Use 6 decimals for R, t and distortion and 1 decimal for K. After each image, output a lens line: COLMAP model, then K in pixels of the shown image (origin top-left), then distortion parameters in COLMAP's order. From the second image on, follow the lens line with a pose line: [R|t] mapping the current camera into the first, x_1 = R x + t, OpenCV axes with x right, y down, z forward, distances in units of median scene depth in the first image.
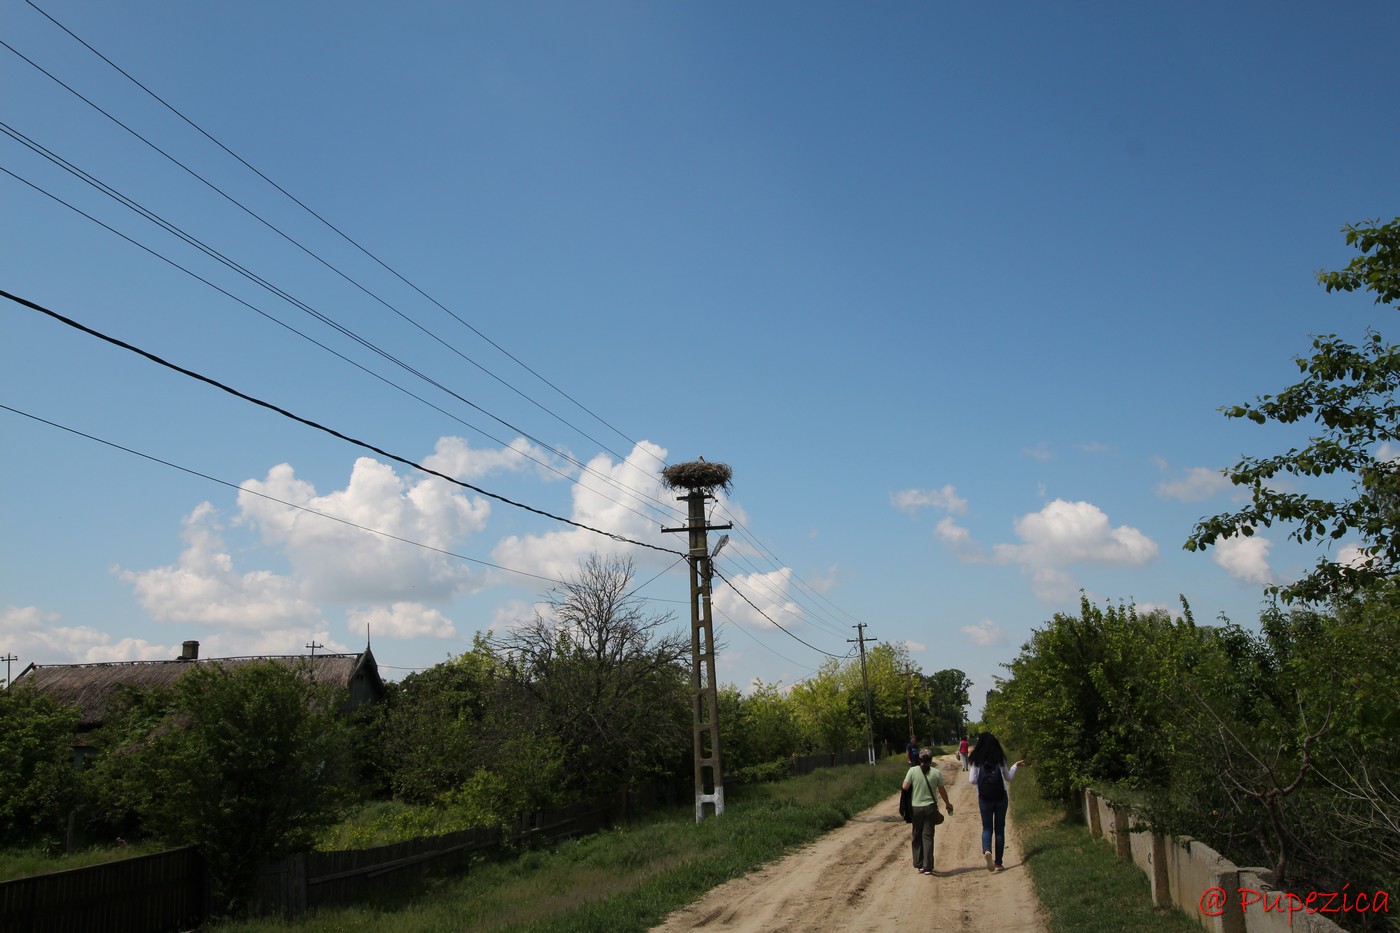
lens RADIAL K [[1110.8, 0, 700.0], [0, 1110.8, 466.5], [0, 0, 1]] dist [0.011512, 0.002637]
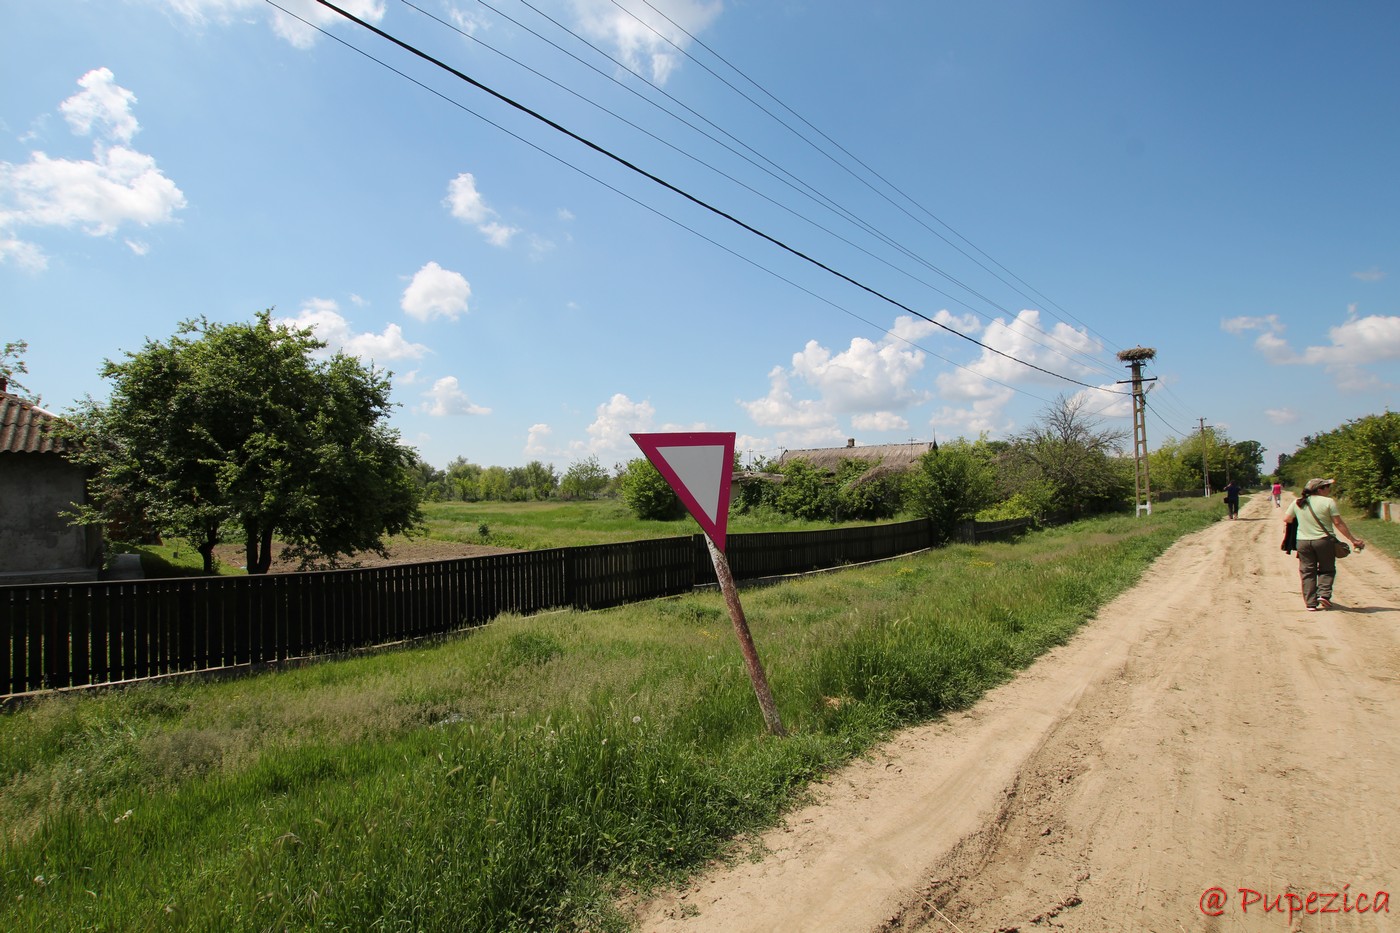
lens RADIAL K [[664.4, 0, 700.0], [0, 664.4, 466.5], [0, 0, 1]] dist [-0.000421, -0.000409]
pose [[0.888356, -0.006405, -0.459110, -0.144112], [0.102321, 0.977520, 0.184349, -0.090393], [0.447609, -0.210744, 0.869042, -0.425311]]
